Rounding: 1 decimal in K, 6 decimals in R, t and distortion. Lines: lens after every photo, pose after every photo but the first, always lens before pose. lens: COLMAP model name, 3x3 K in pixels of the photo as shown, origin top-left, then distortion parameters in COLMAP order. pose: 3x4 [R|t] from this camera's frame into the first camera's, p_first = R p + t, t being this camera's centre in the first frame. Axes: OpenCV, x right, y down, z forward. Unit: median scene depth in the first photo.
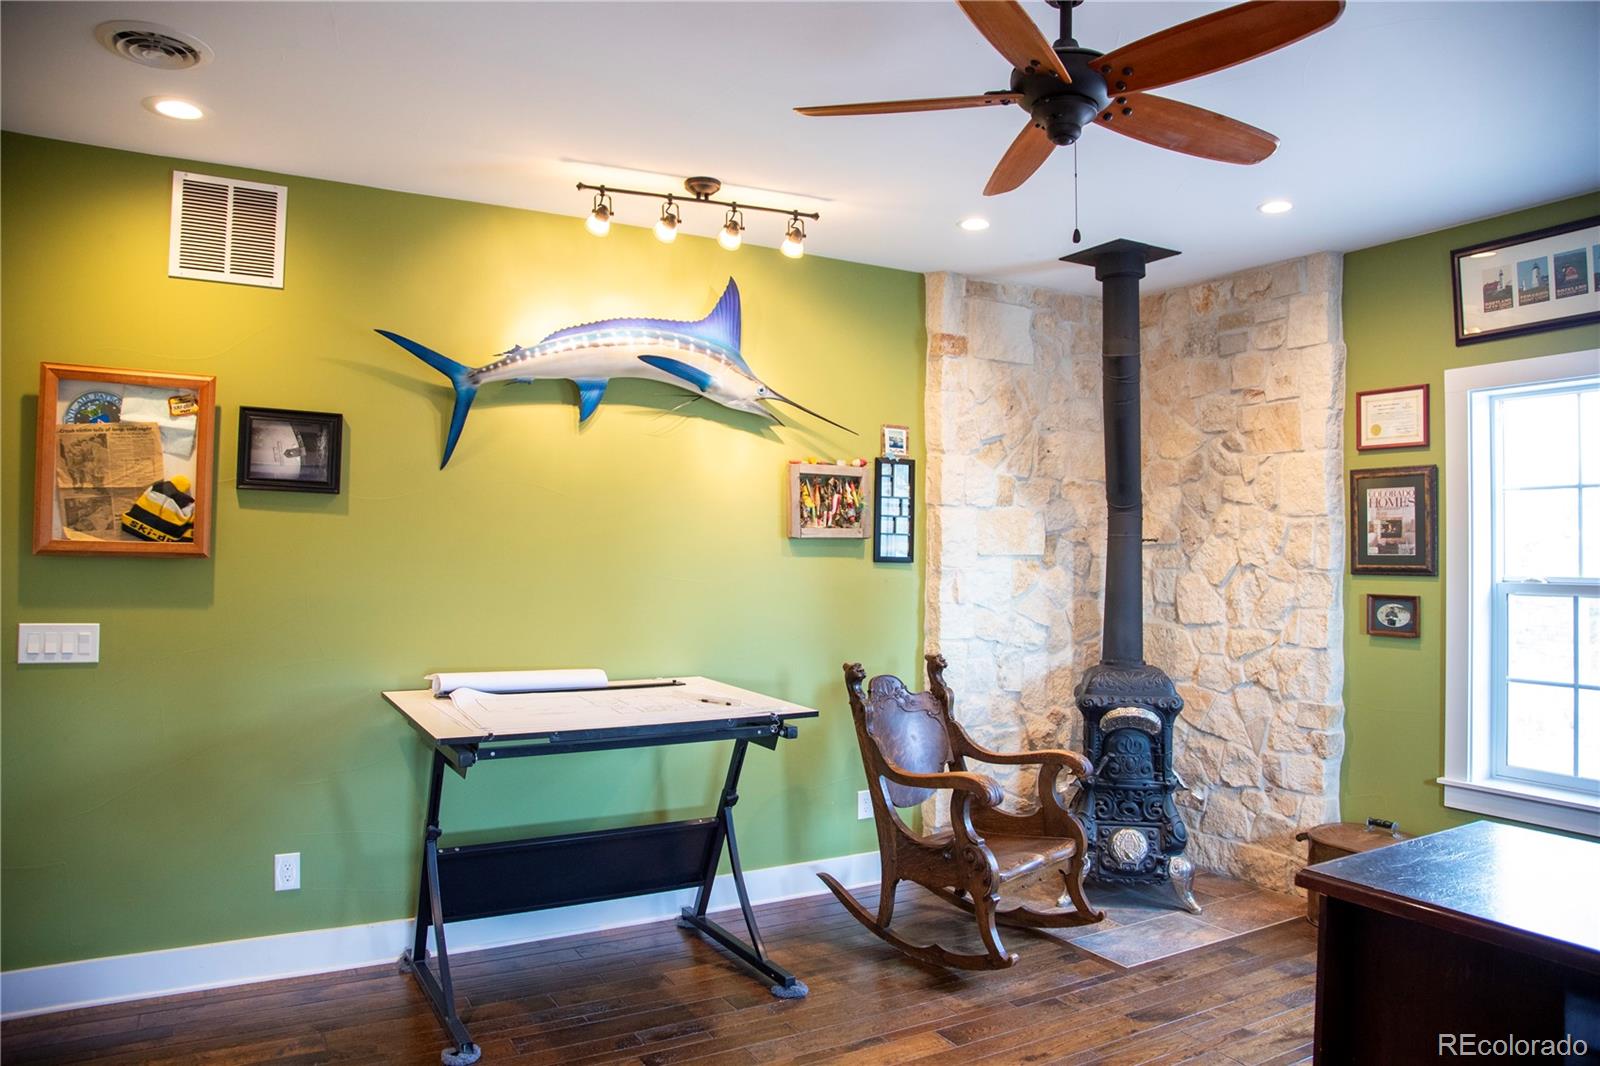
lens RADIAL K [[1069.4, 0, 799.9], [0, 1069.4, 519.5], [0, 0, 1]] dist [-0.101255, 0.018673]
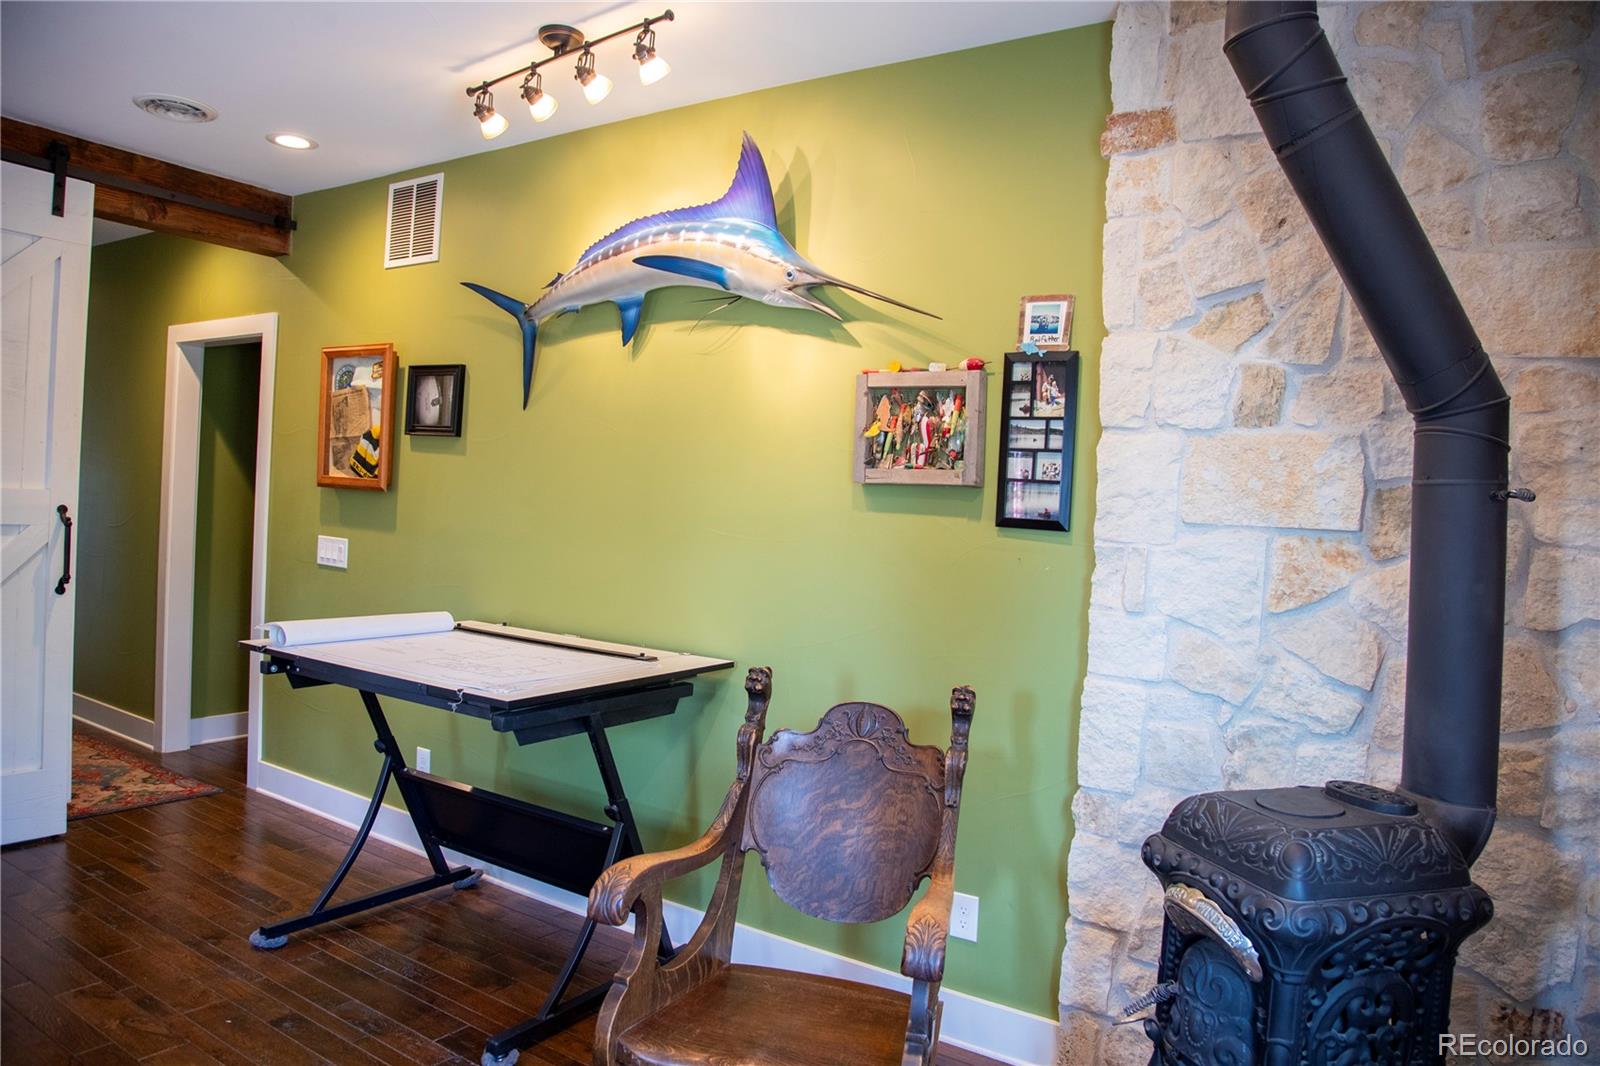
lens RADIAL K [[1069.4, 0, 796.6], [0, 1069.4, 533.2], [0, 0, 1]] dist [-0.101255, 0.018673]
pose [[0.452454, 0.036278, -0.891050, 0.564731], [-0.021648, 0.999325, 0.029694, 0.028545], [0.891525, 0.005855, 0.452933, 0.634296]]
